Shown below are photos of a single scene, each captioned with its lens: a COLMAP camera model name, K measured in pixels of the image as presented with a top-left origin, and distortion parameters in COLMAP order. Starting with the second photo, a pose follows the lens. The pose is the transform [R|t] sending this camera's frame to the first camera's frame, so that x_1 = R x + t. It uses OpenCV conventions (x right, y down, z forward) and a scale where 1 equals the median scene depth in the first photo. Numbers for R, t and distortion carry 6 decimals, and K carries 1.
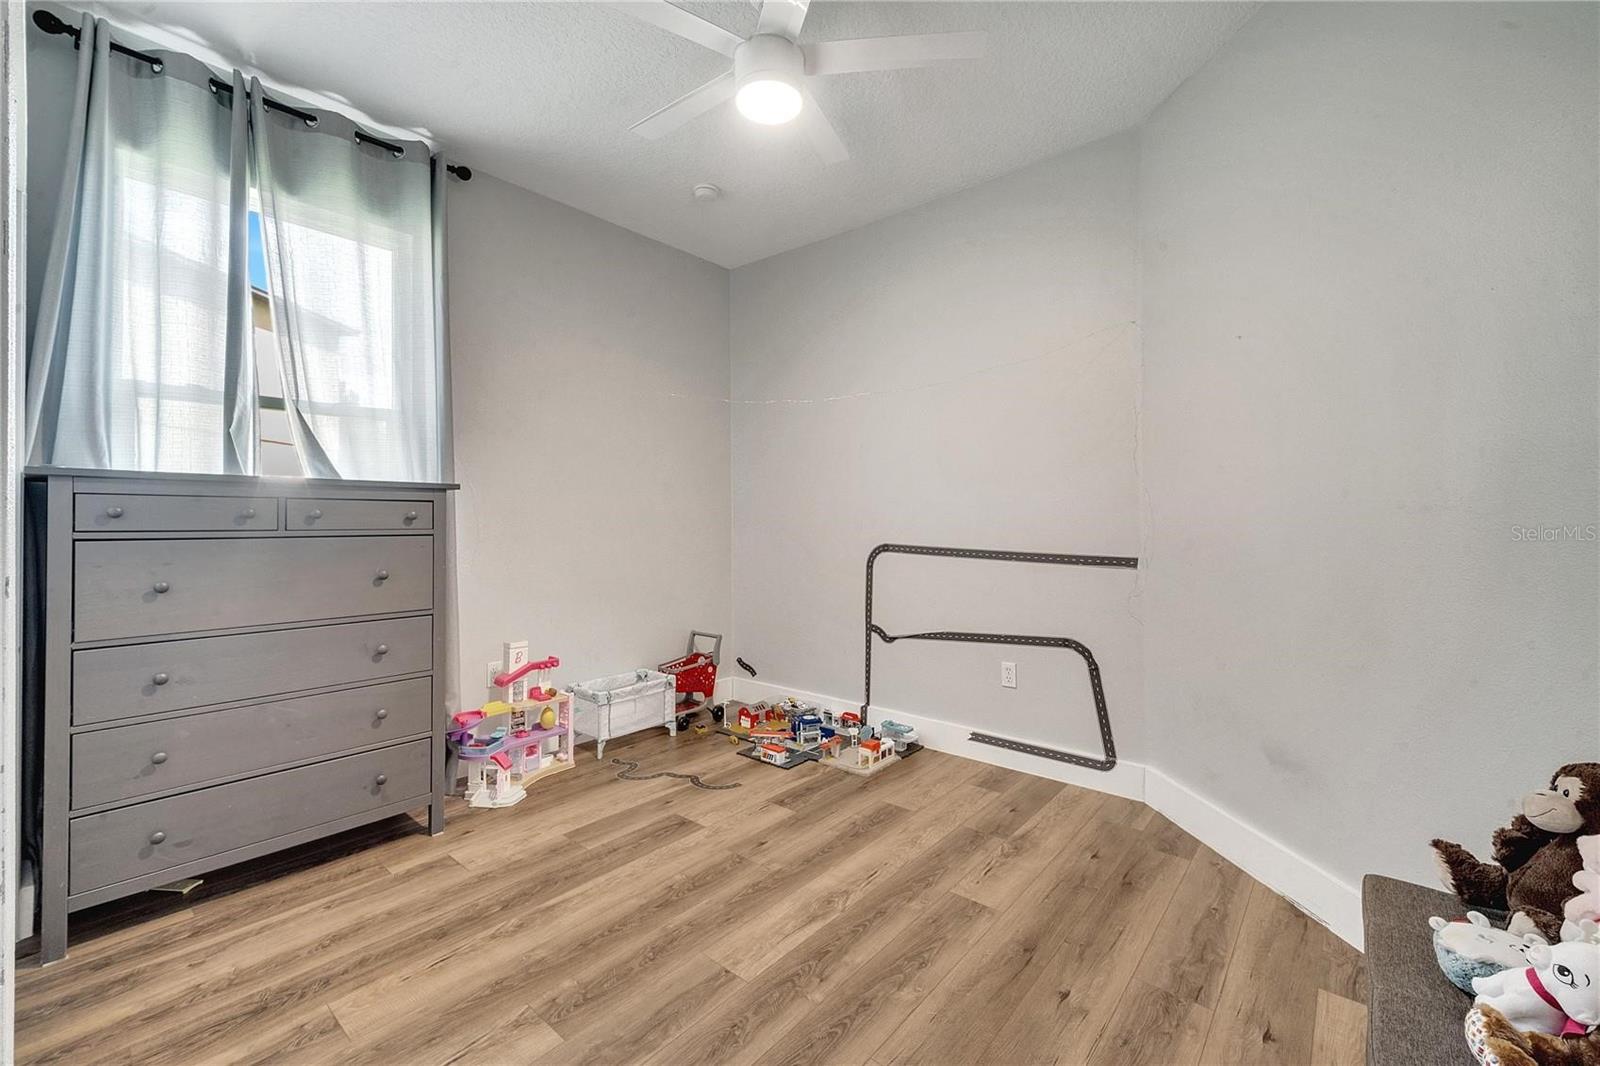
lens RADIAL K [[654.3, 0, 794.4], [0, 654.3, 536.0], [0, 0, 1]] dist [0.002158, -0.001015]
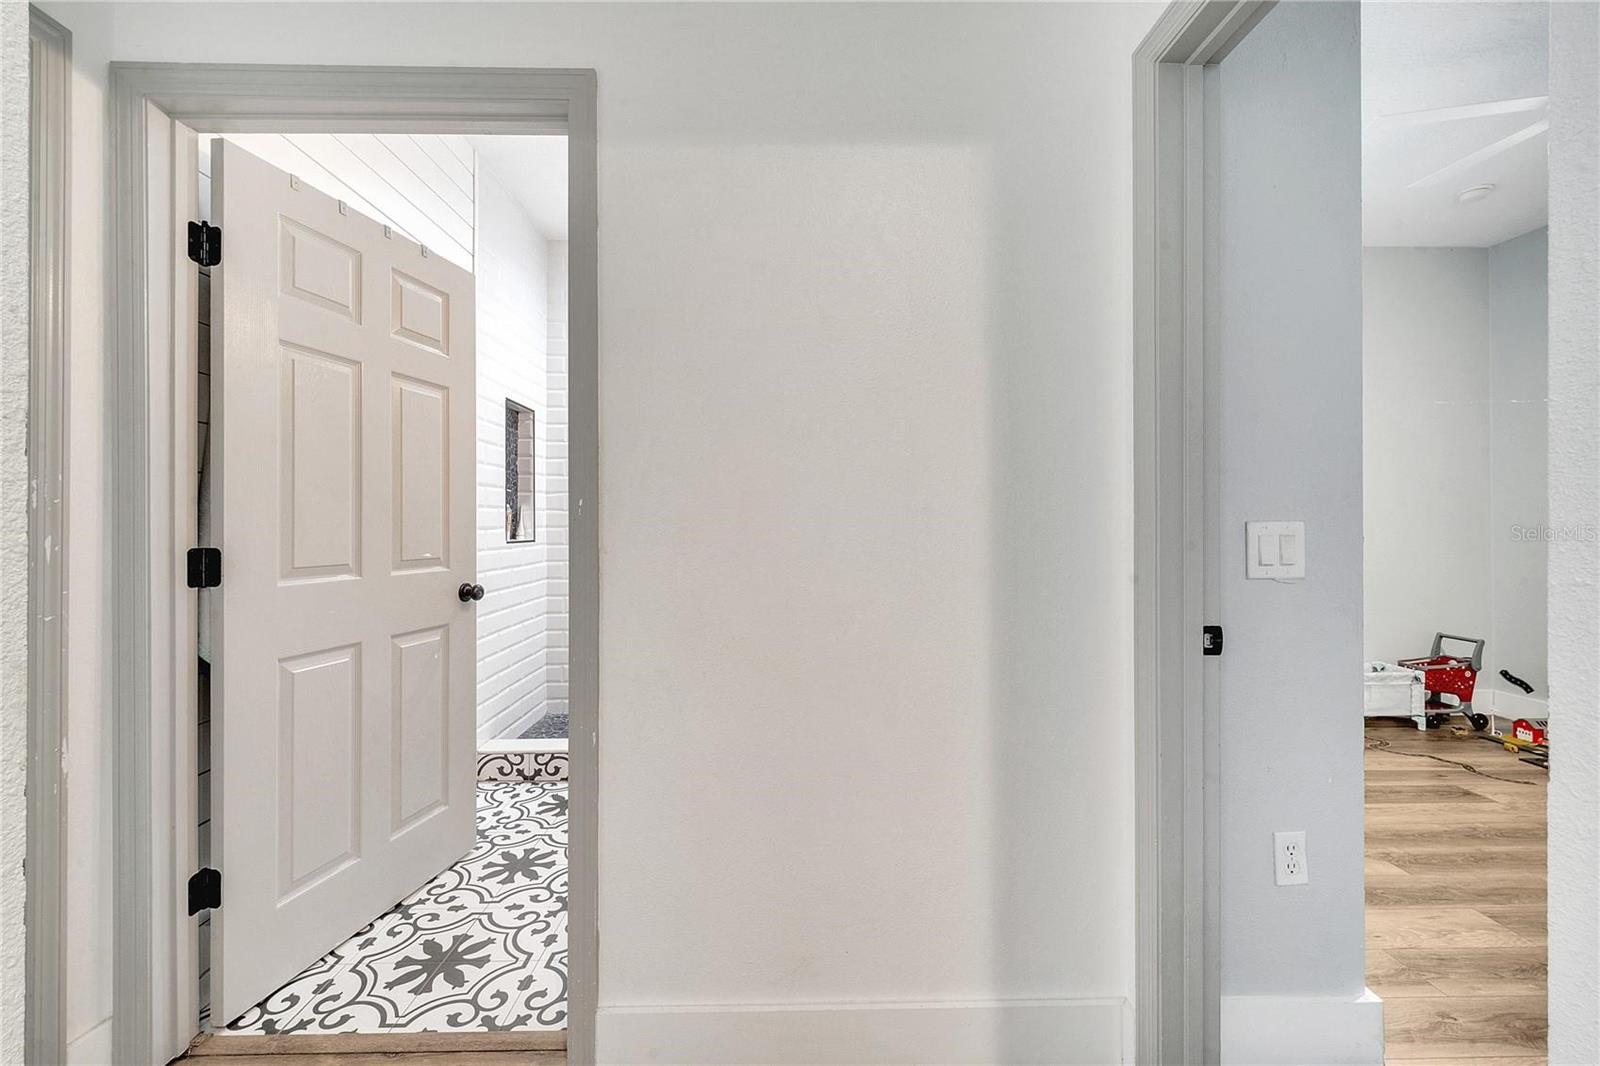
lens RADIAL K [[654.3, 0, 794.4], [0, 654.3, 536.0], [0, 0, 1]] dist [0.002158, -0.001015]
pose [[0.663982, 0.001763, -0.747746, -0.082204], [-0.006871, 0.999969, -0.003743, 0.013300], [0.747717, 0.007623, 0.663974, -0.484462]]
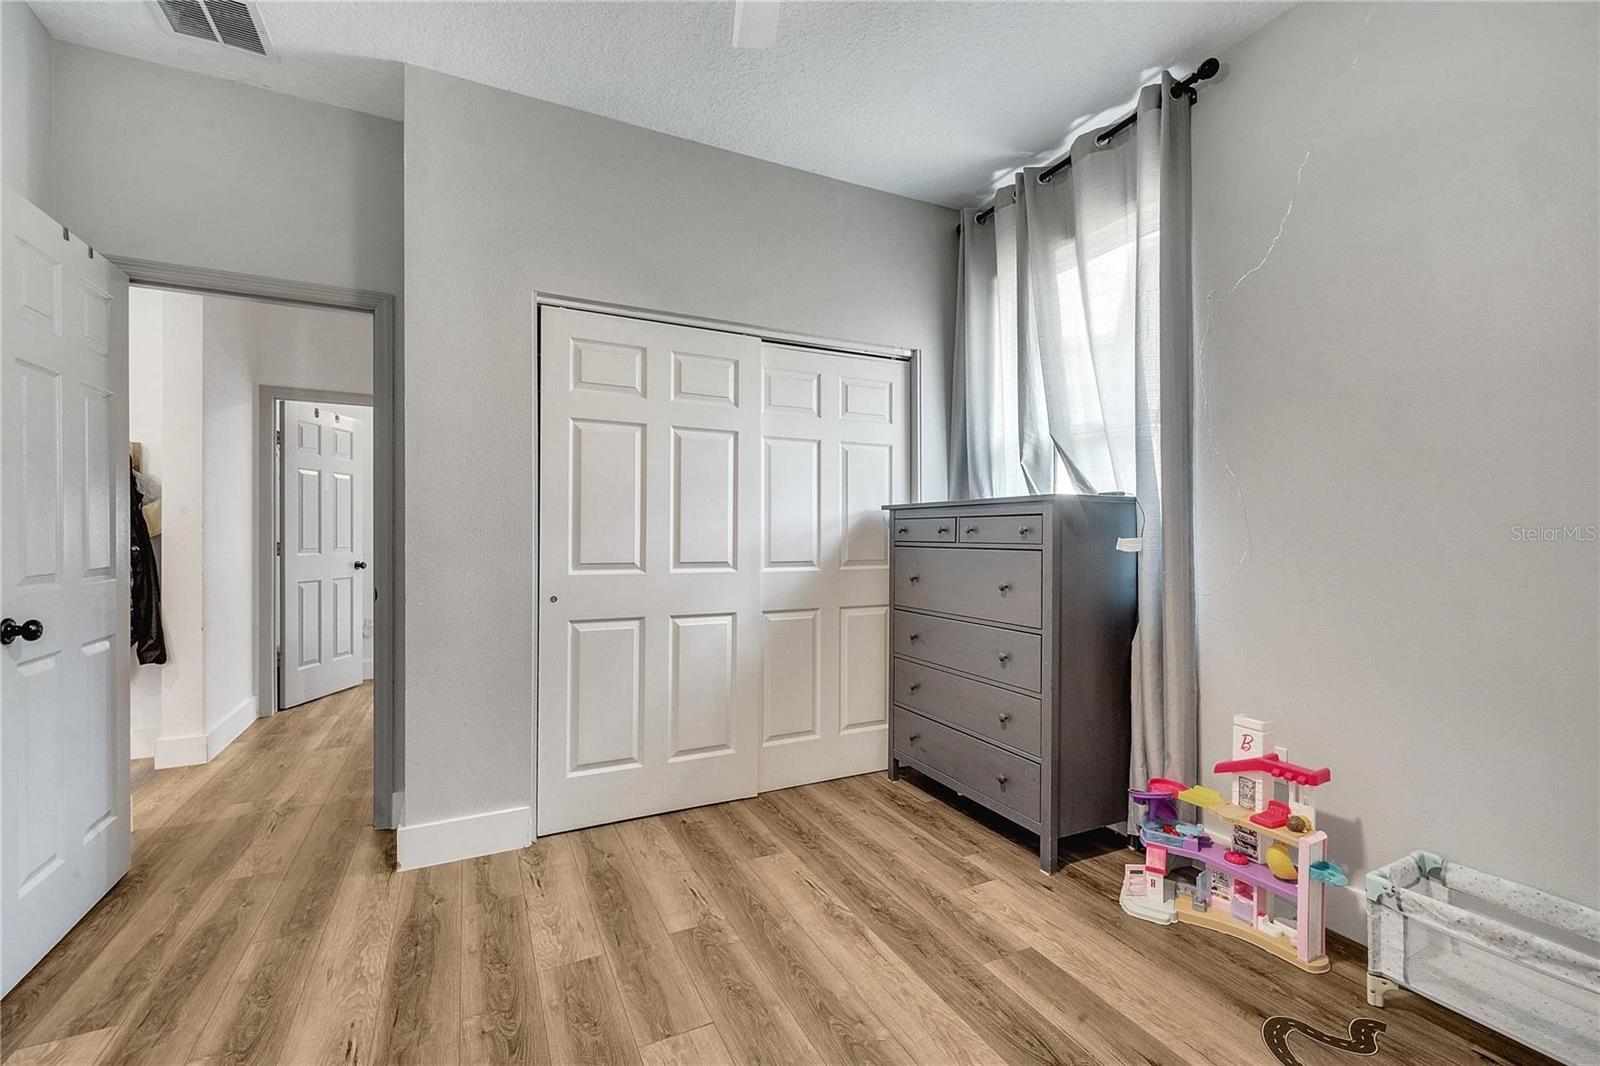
lens RADIAL K [[663.5, 0, 788.7], [0, 663.5, 543.2], [0, 0, 1]] dist [-0.000868, -0.000276]
pose [[-0.390363, 0.013043, -0.920569, 0.363667], [-0.020119, 0.999540, 0.022694, -0.018757], [0.920441, 0.027379, -0.389921, 0.818984]]
